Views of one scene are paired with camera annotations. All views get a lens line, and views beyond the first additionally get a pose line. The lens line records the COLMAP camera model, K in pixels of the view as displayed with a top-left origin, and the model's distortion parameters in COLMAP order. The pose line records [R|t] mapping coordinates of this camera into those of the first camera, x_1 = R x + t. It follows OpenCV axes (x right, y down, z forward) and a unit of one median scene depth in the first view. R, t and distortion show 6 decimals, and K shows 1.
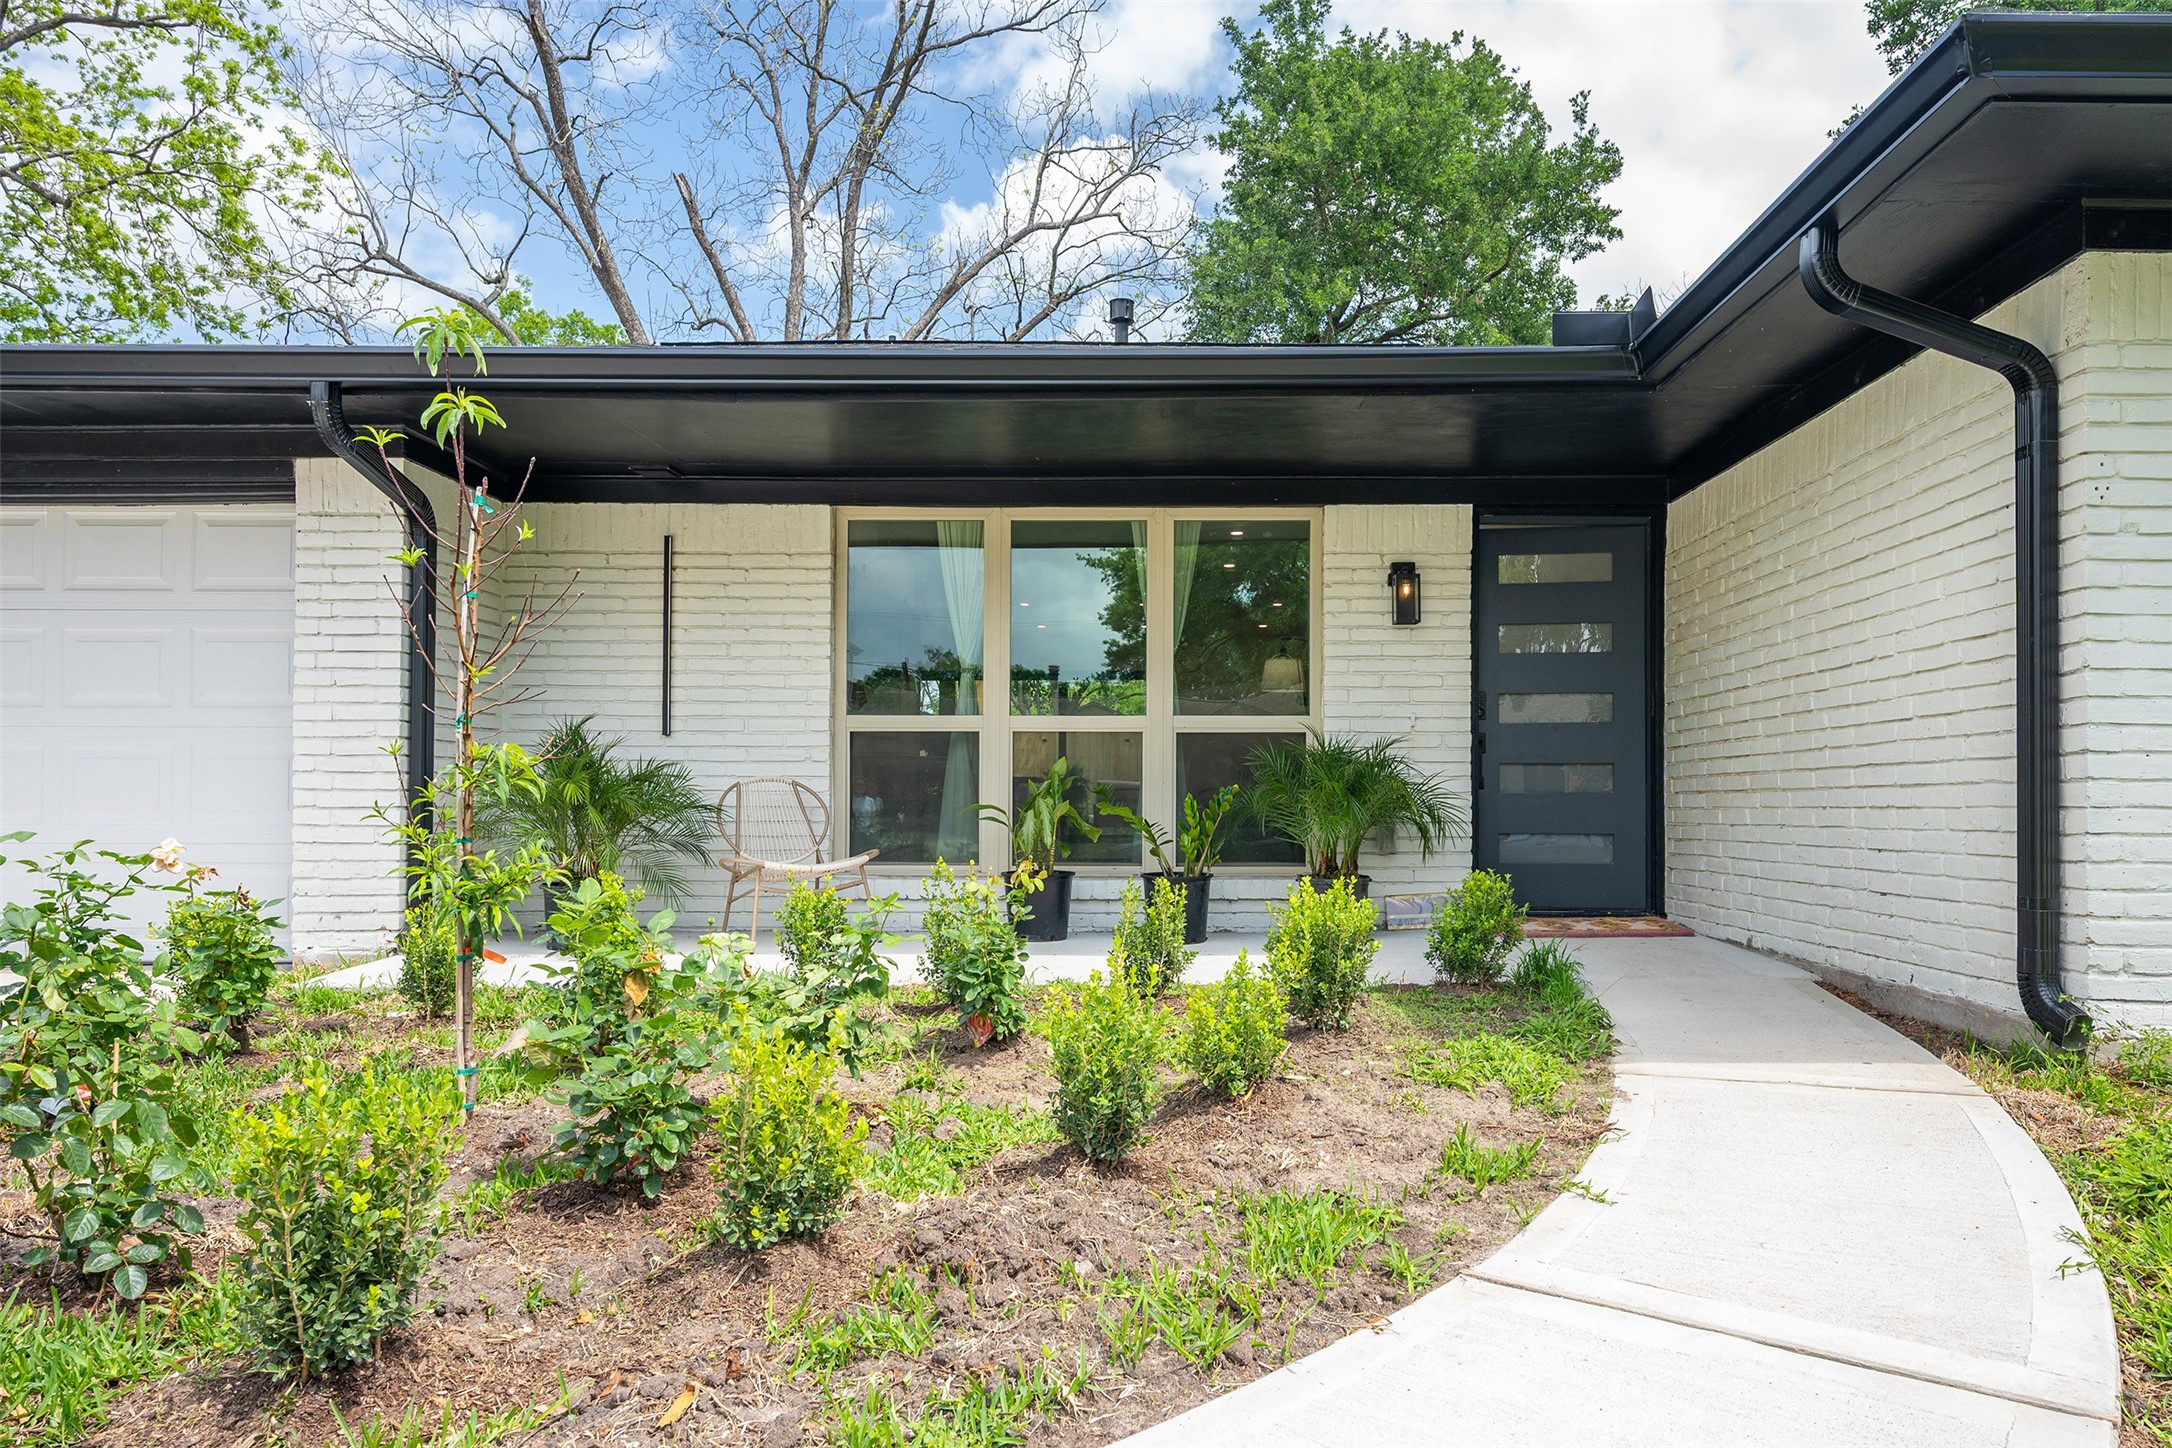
lens RADIAL K [[1416.8, 0, 1118.5], [0, 1416.8, 764.3], [0, 0, 1]] dist [-0.003262, -0.000765]
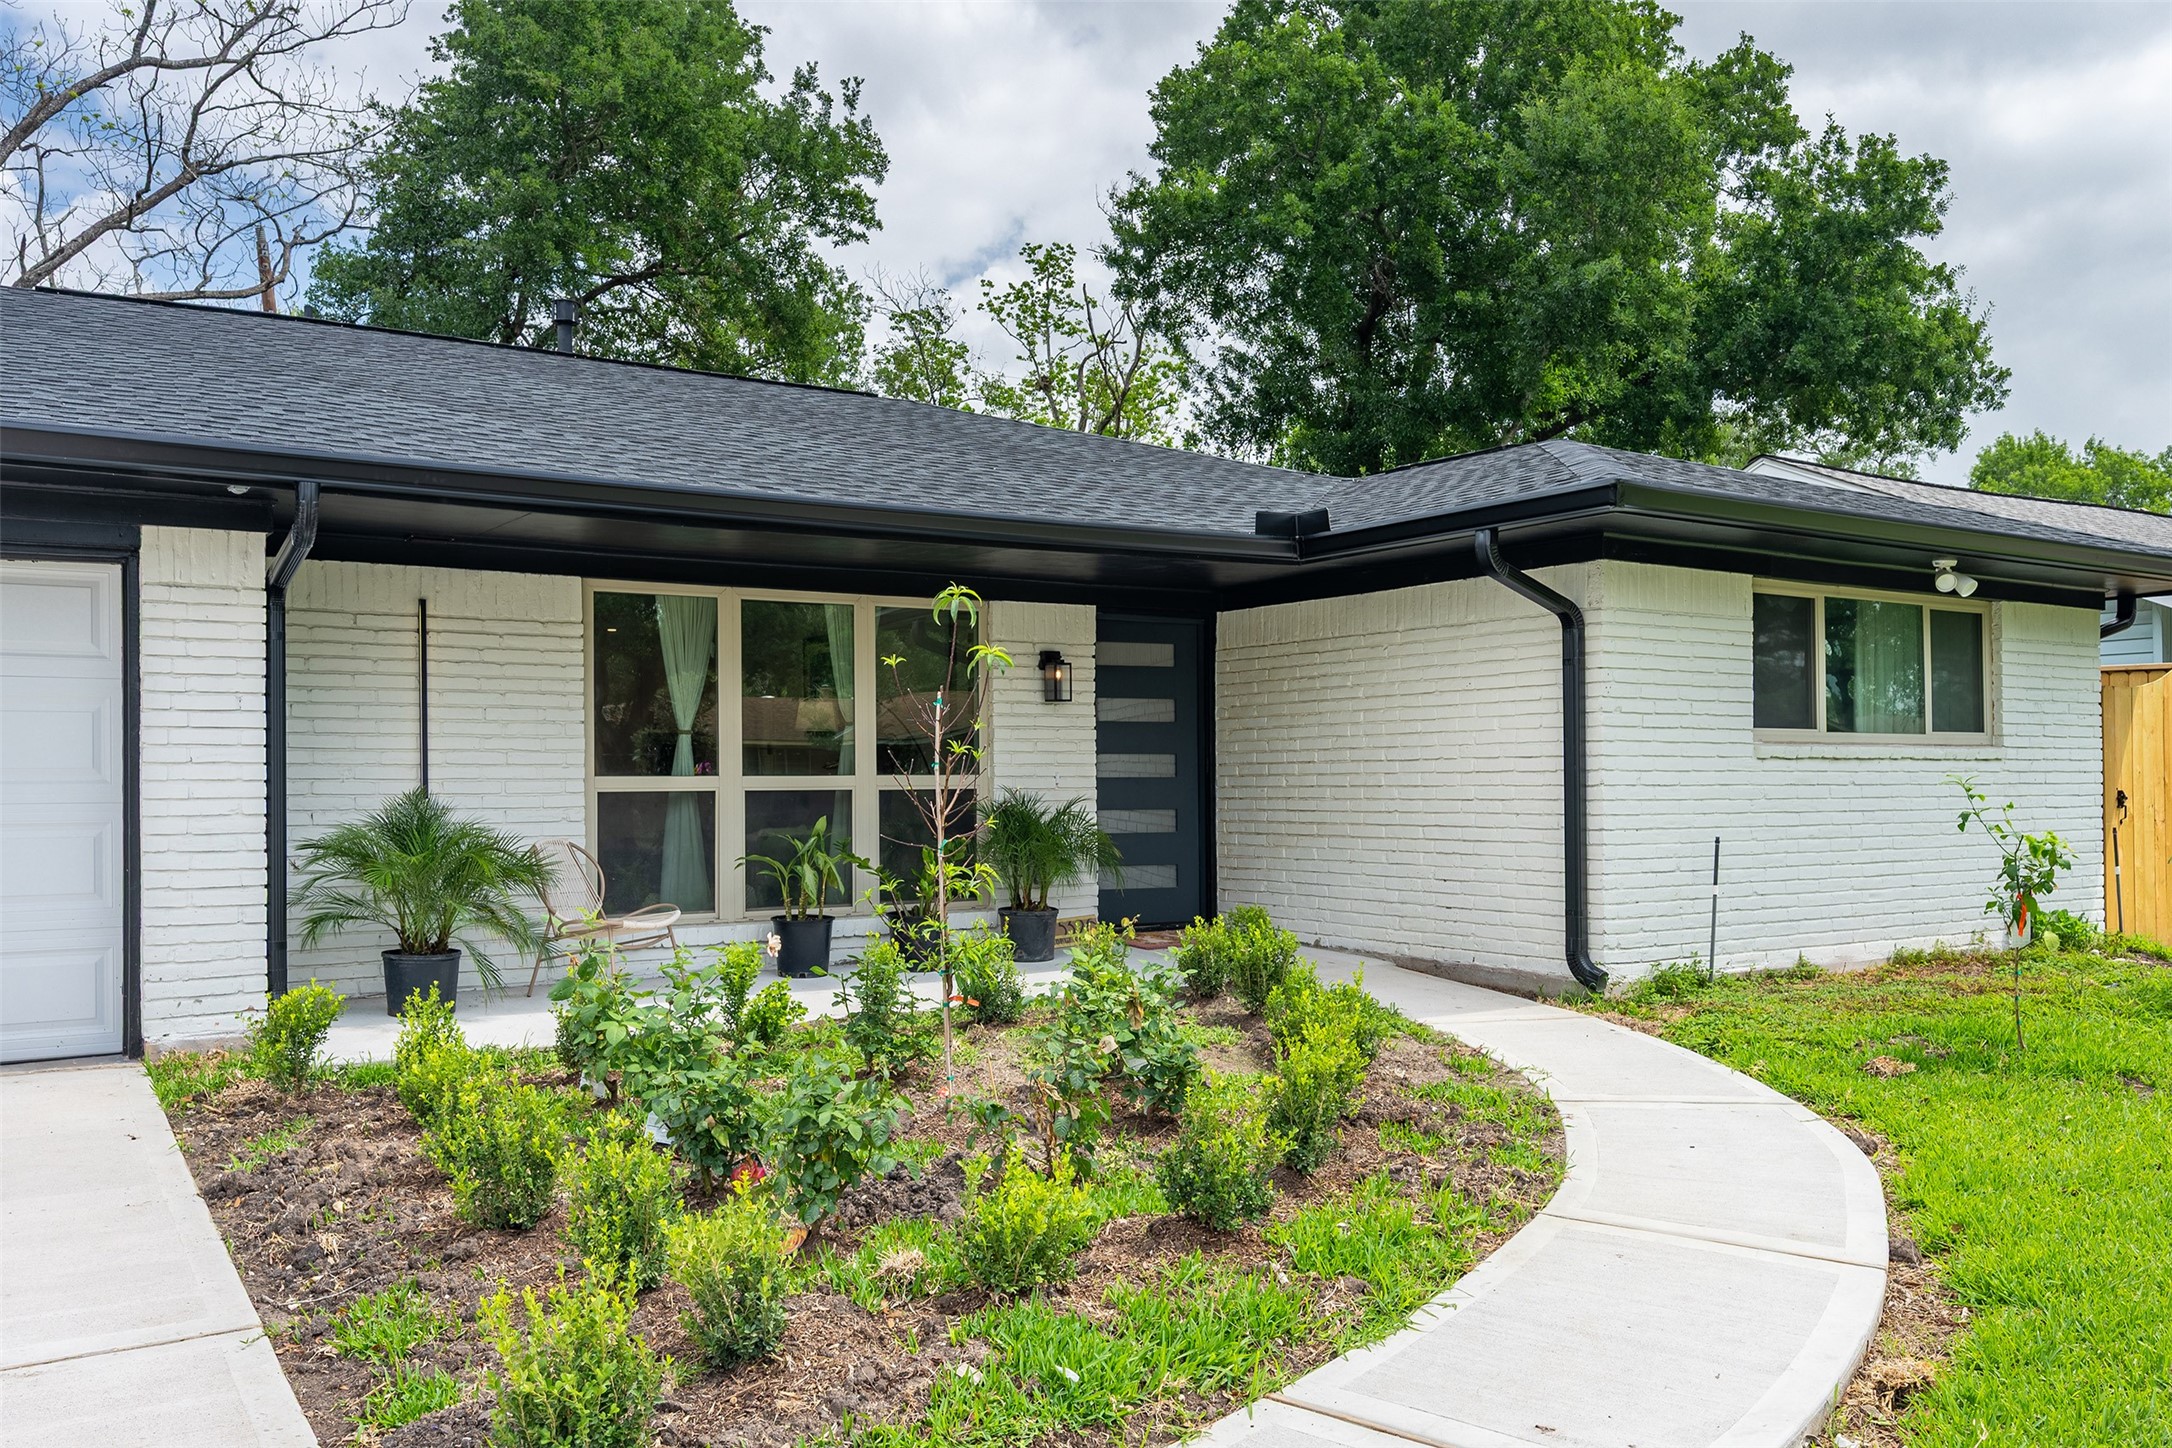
lens RADIAL K [[1717.8, 0, 1083.7], [0, 1717.8, 726.8], [0, 0, 1]] dist [0.008085, -0.001664]
pose [[0.842850, 0.009450, 0.538066, -0.579840], [-0.006211, 0.999950, -0.007832, -0.064344], [-0.538113, 0.003259, 0.842866, -0.280376]]
